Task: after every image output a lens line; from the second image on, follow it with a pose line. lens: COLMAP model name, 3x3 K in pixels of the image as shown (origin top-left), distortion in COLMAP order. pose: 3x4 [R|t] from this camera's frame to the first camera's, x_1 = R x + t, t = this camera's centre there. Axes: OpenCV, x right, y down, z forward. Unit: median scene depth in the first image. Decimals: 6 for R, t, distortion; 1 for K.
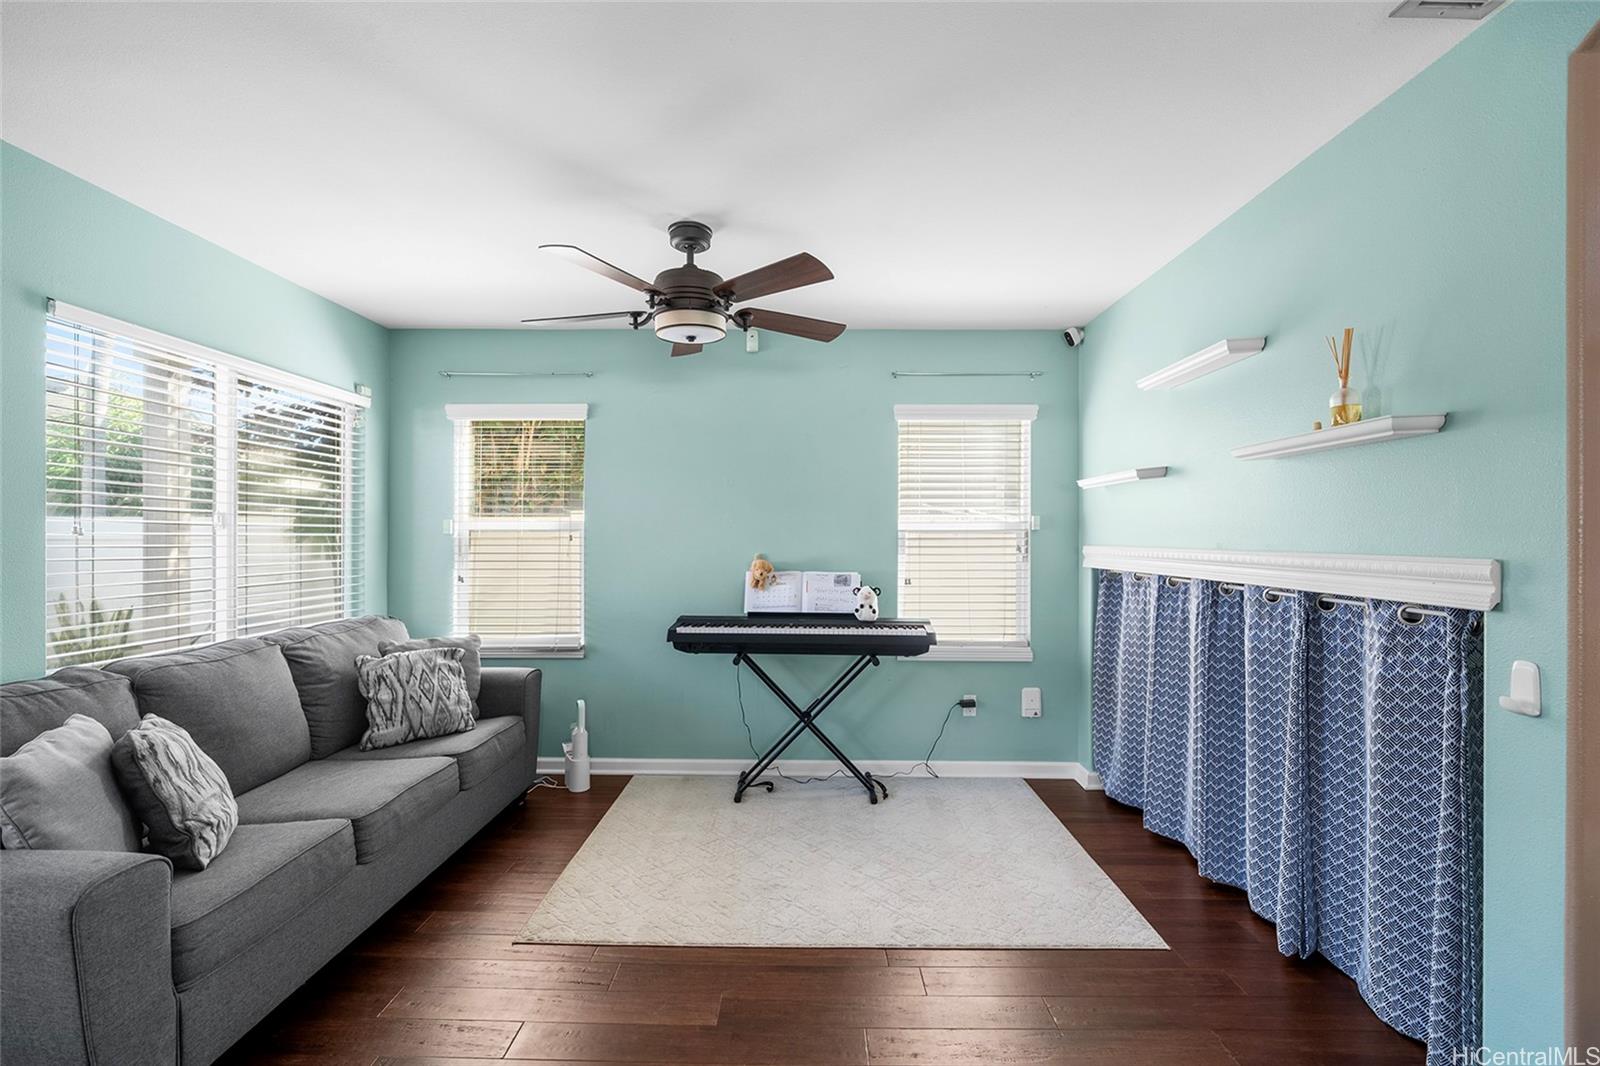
lens RADIAL K [[684.9, 0, 806.8], [0, 684.9, 532.8], [0, 0, 1]] dist [-0.000893, 0.000699]
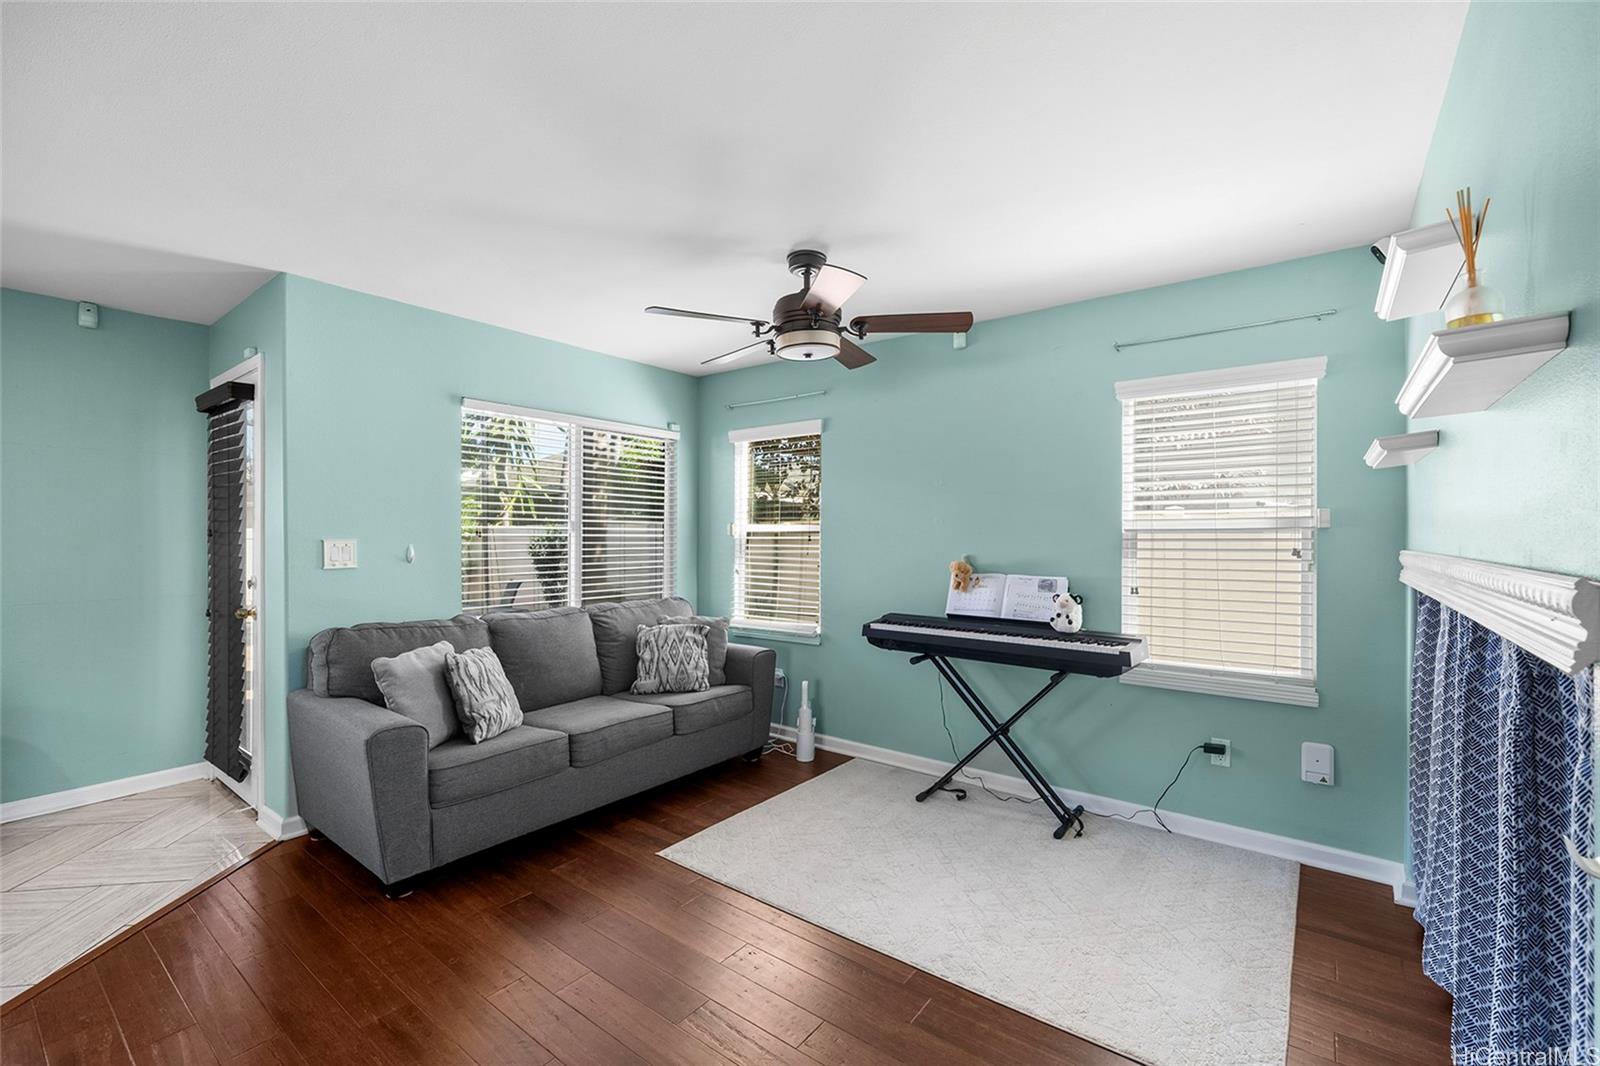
lens RADIAL K [[684.9, 0, 803.7], [0, 684.9, 535.9], [0, 0, 1]] dist [-0.000893, 0.000699]
pose [[0.798762, -0.001703, -0.601644, 0.357462], [0.003237, 0.999994, 0.001467, 0.001437], [0.601638, -0.003119, 0.798763, 0.091542]]
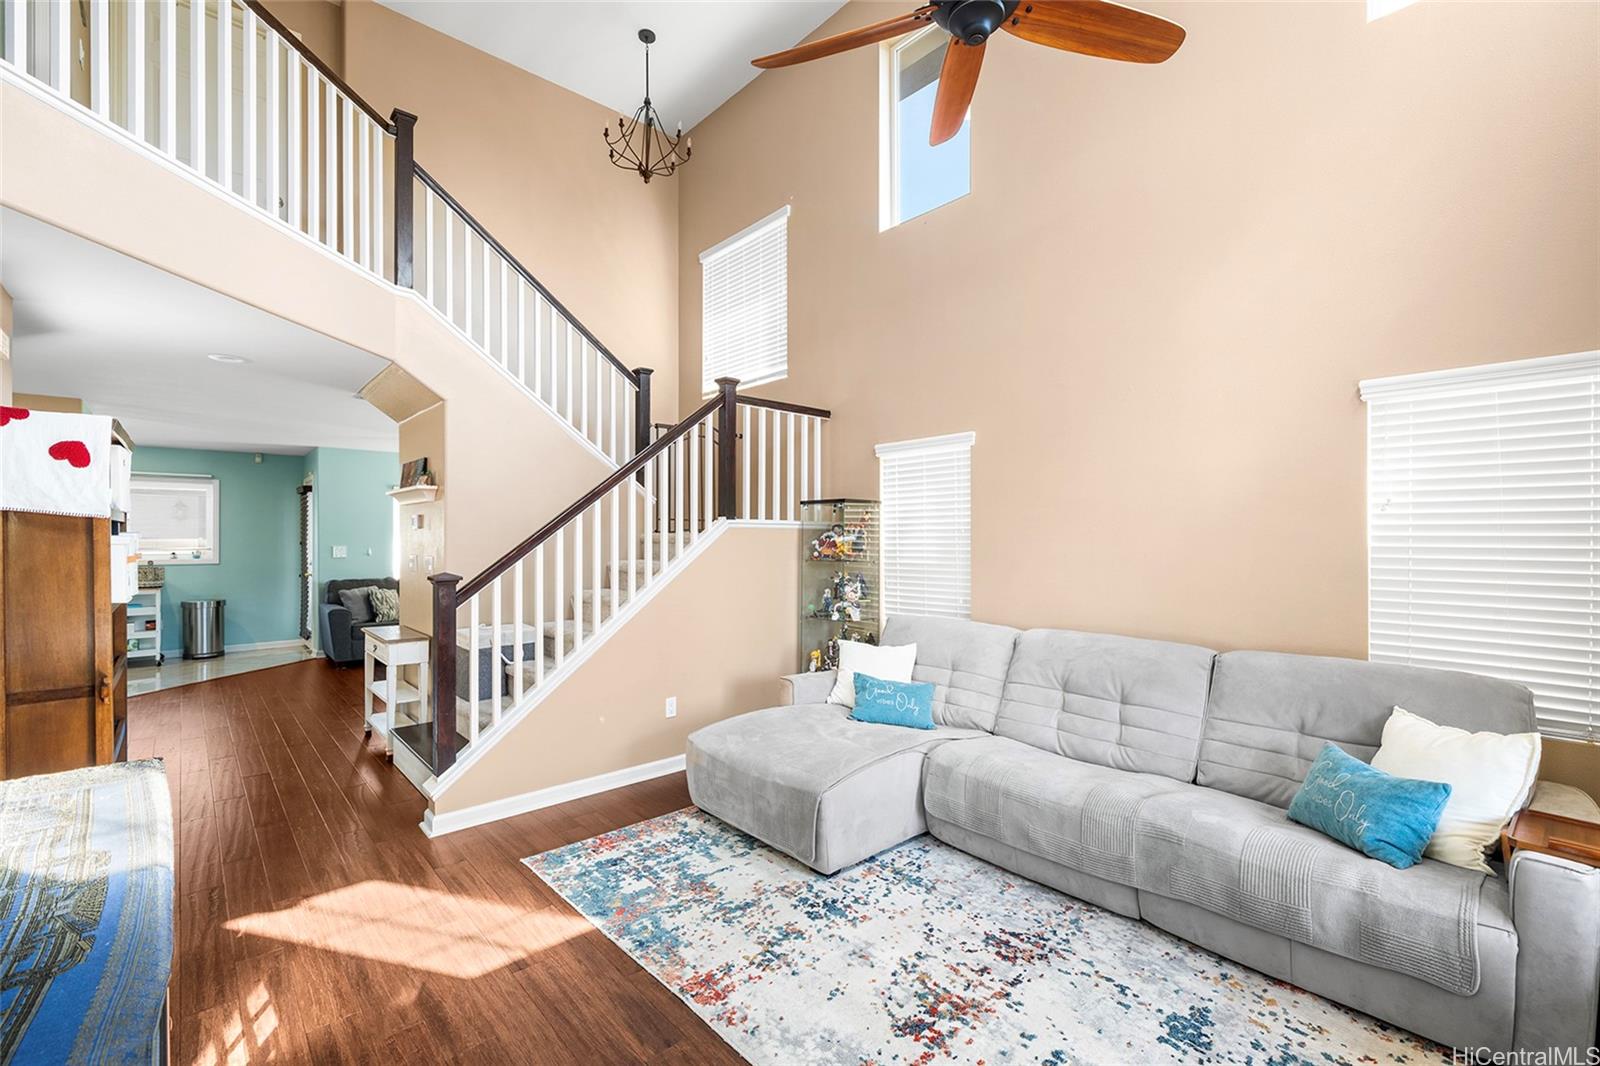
lens RADIAL K [[684.9, 0, 805.5], [0, 684.9, 540.2], [0, 0, 1]] dist [-0.000893, 0.000699]
pose [[0.680345, 0.001175, -0.732891, 2.108509], [0.000869, 0.999997, 0.002411, -0.019936], [0.732891, -0.002277, 0.680342, 0.023121]]
